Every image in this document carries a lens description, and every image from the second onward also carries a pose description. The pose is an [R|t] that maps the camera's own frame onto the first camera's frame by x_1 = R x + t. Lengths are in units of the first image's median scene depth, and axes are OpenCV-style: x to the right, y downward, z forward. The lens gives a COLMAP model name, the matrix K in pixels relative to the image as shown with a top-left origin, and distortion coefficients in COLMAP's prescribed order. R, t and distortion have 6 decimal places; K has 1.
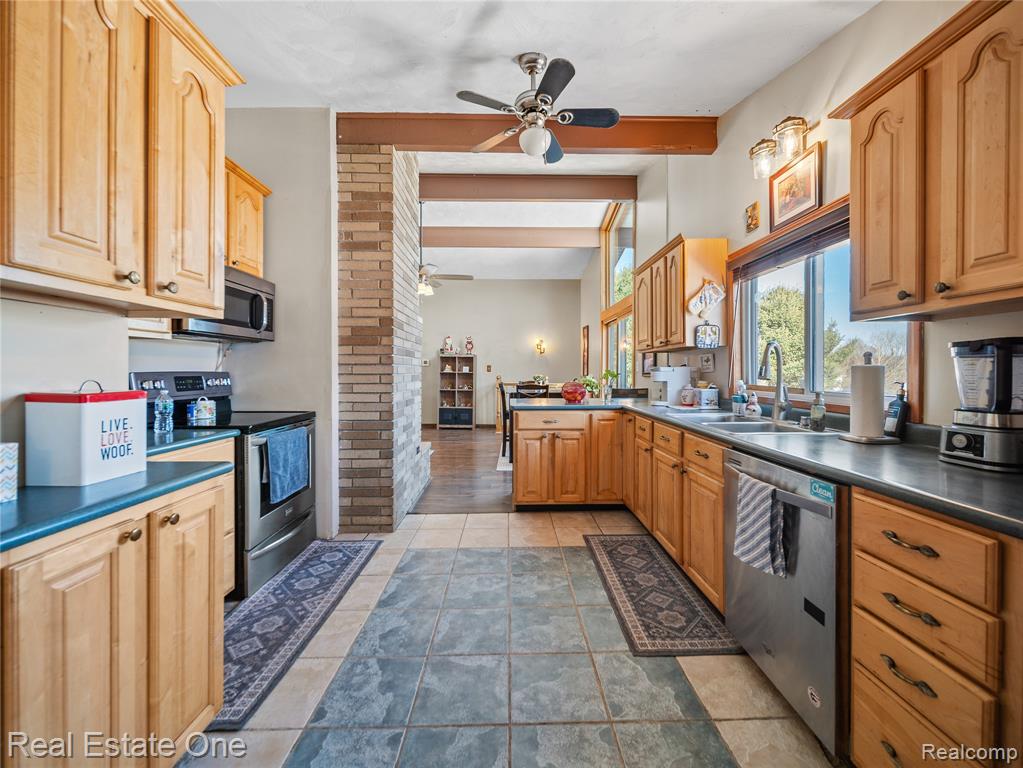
lens RADIAL K [[404.2, 0, 517.3], [0, 404.2, 371.2], [0, 0, 1]] dist [-0.000338, -0.000468]
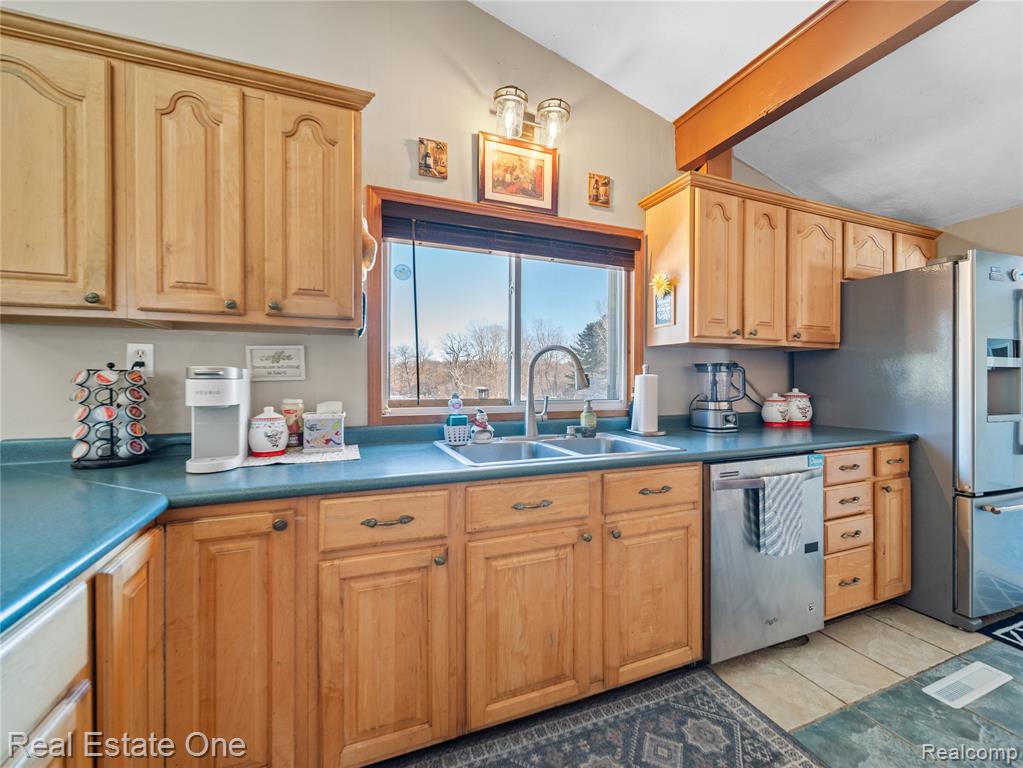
lens RADIAL K [[400.2, 0, 507.2], [0, 400.2, 381.7], [0, 0, 1]] dist [0.000127, 0.000016]
pose [[-0.324078, -0.003302, 0.946024, -0.133931], [-0.000049, 0.999994, 0.003473, 0.000998], [-0.946030, 0.001079, -0.324077, 1.306424]]
